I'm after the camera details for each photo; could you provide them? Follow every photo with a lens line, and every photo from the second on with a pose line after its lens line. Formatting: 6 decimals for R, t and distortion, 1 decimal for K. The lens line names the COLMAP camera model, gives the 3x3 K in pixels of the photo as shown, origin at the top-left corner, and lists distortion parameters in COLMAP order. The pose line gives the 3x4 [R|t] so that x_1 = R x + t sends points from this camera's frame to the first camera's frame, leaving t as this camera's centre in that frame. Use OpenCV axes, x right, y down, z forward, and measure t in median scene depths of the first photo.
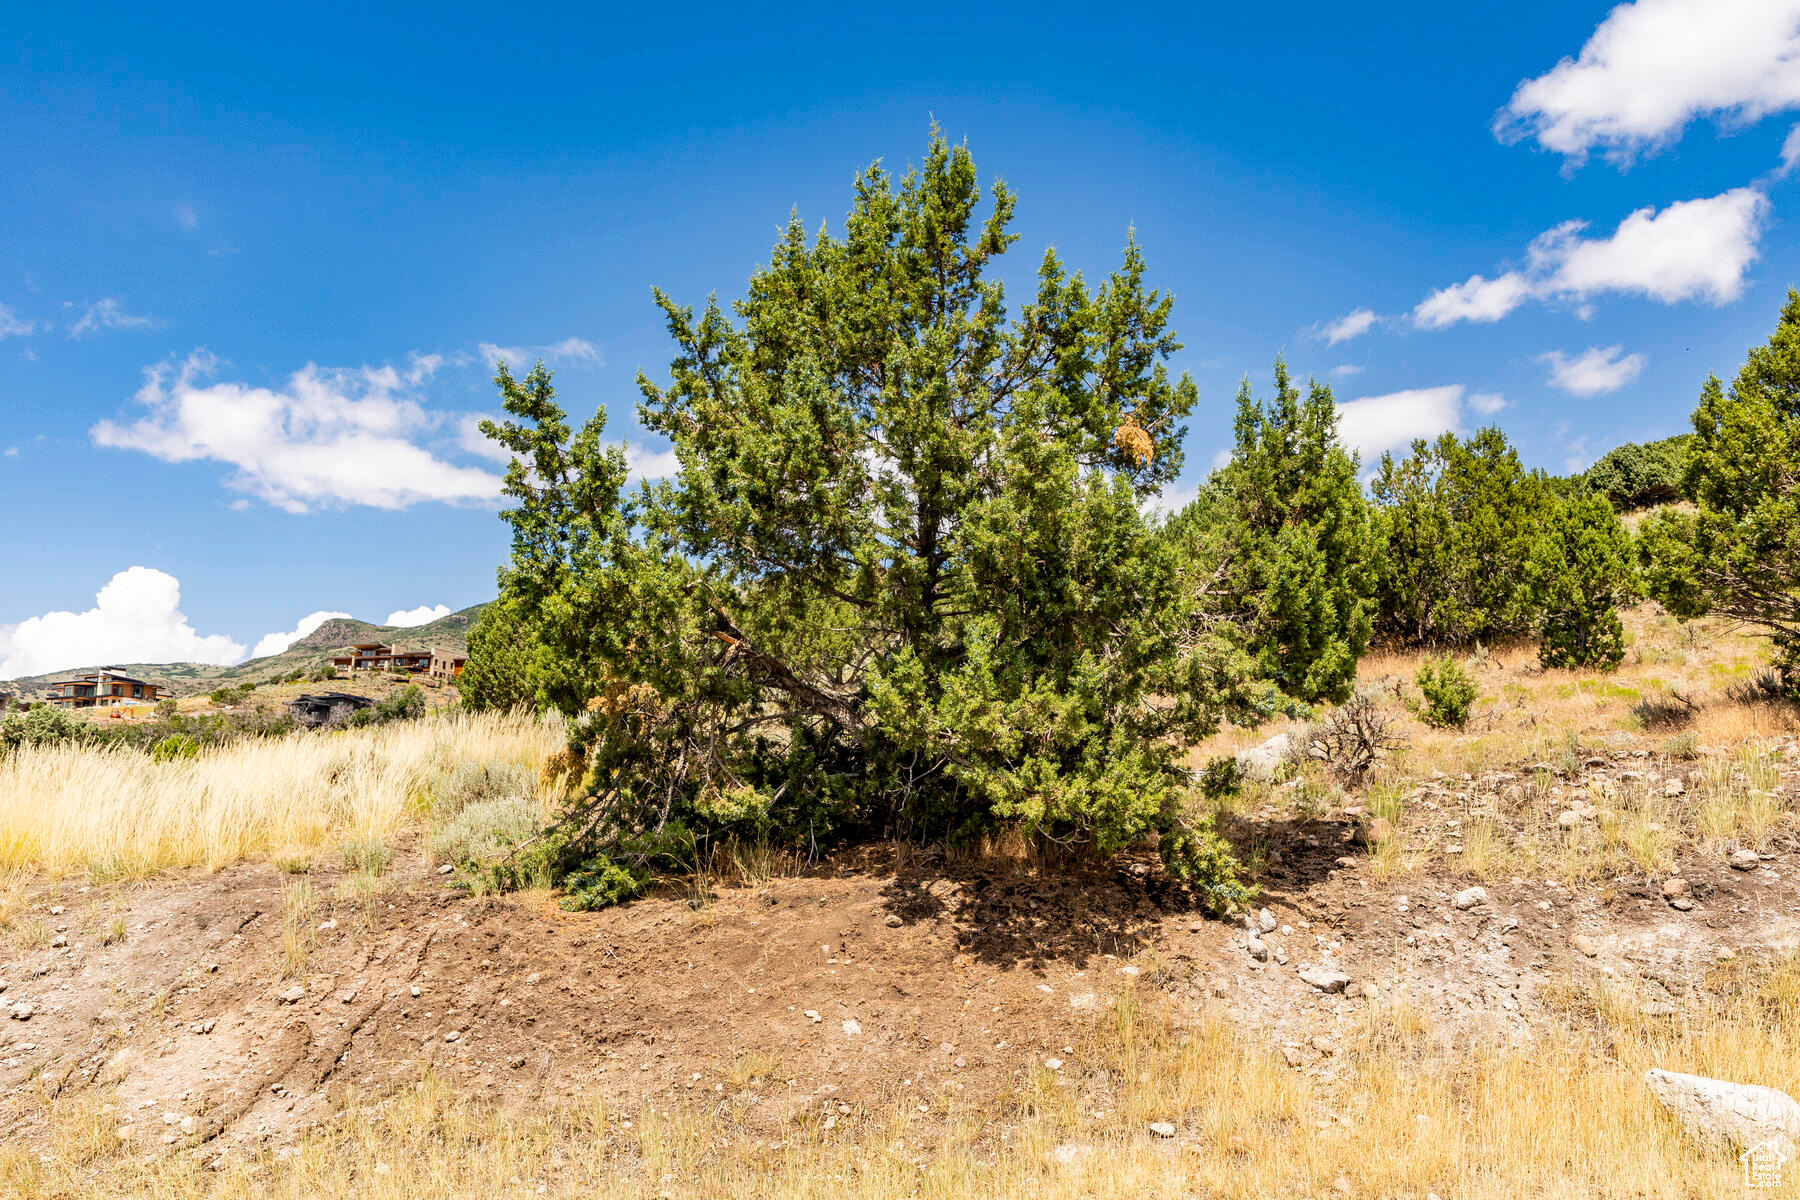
lens RADIAL K [[1739.9, 0, 809.5], [0, 1739.9, 602.0], [0, 0, 1]] dist [0.019075, 0.004503]
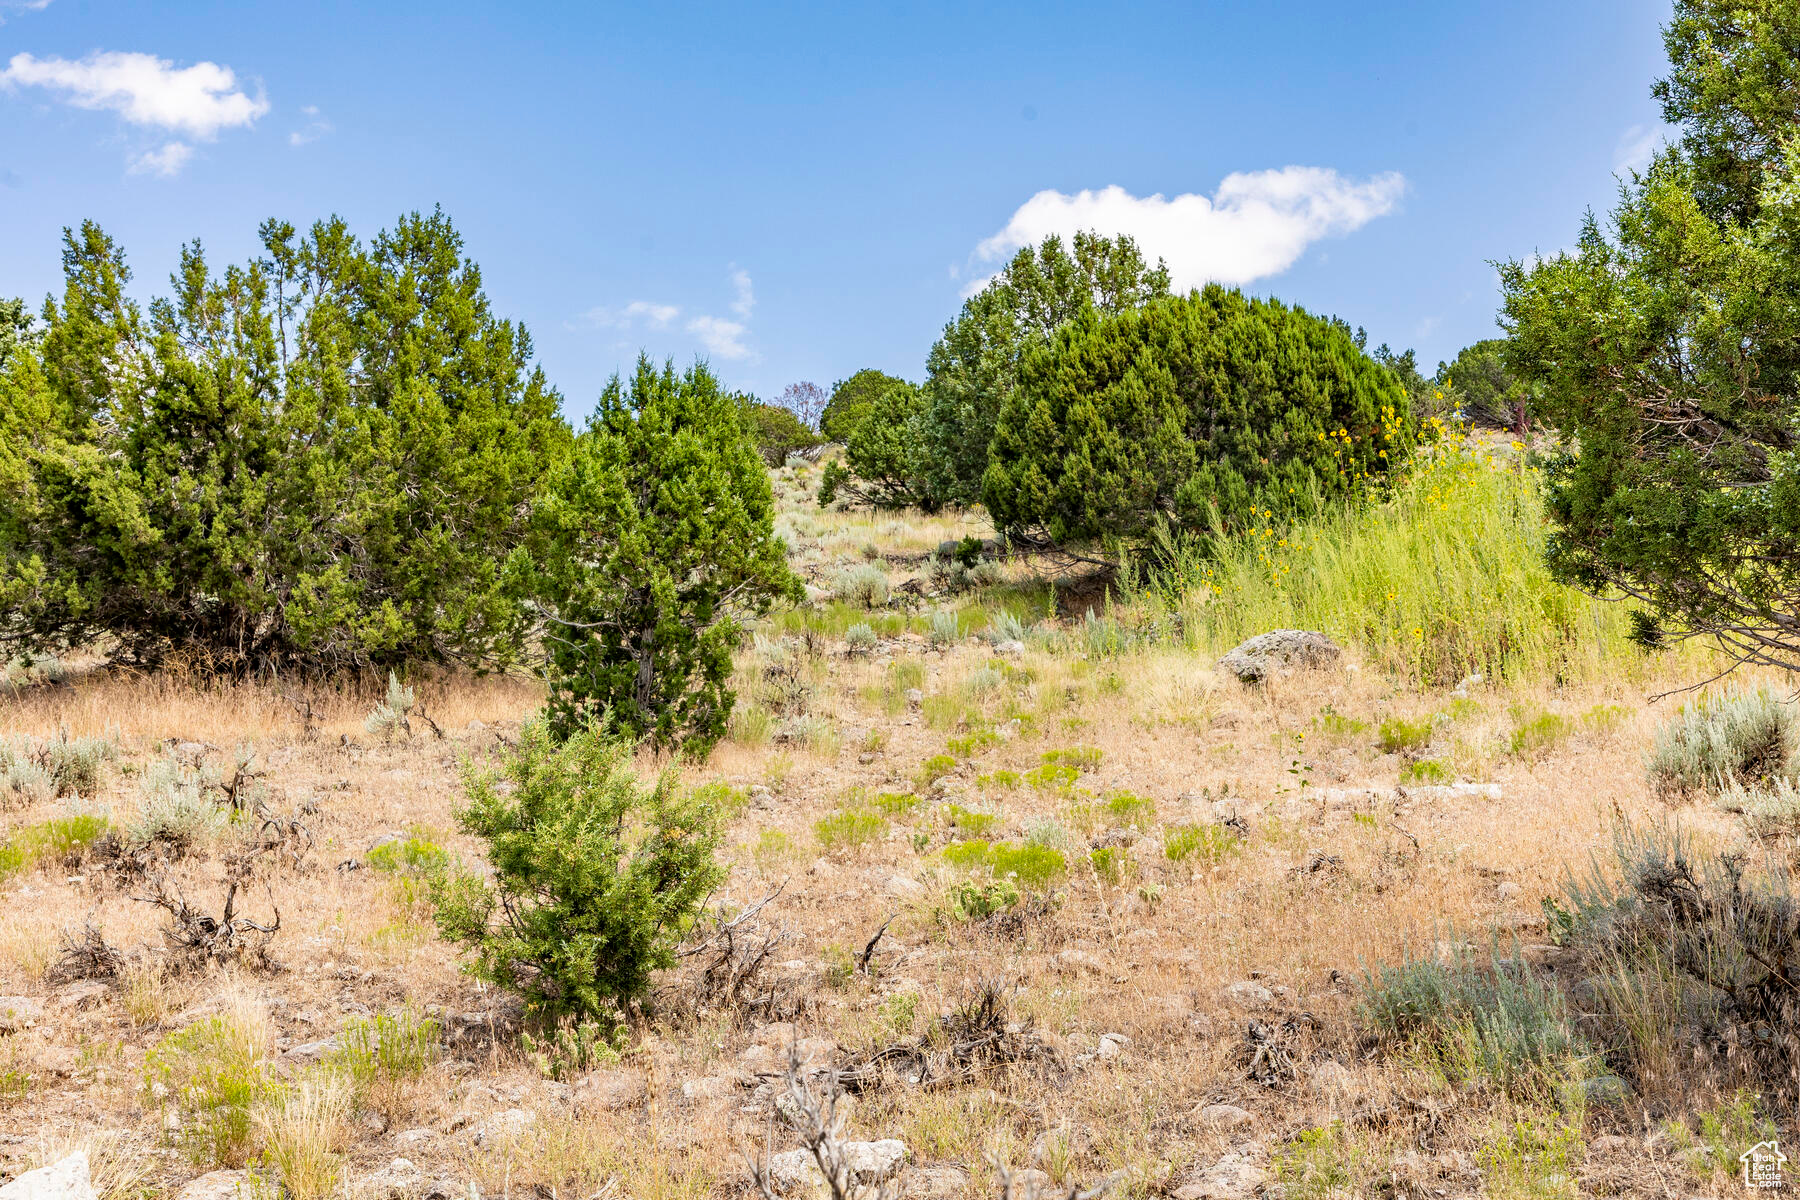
lens RADIAL K [[2171.2, 0, 900.0], [0, 2171.2, 600.0], [0, 0, 1]] dist [0.029926, 0.074581]
pose [[0.766021, 0.081598, 0.637615, 0.126881], [-0.077500, 0.996398, -0.034406, 0.012979], [-0.638127, -0.023060, 0.769586, 0.482828]]
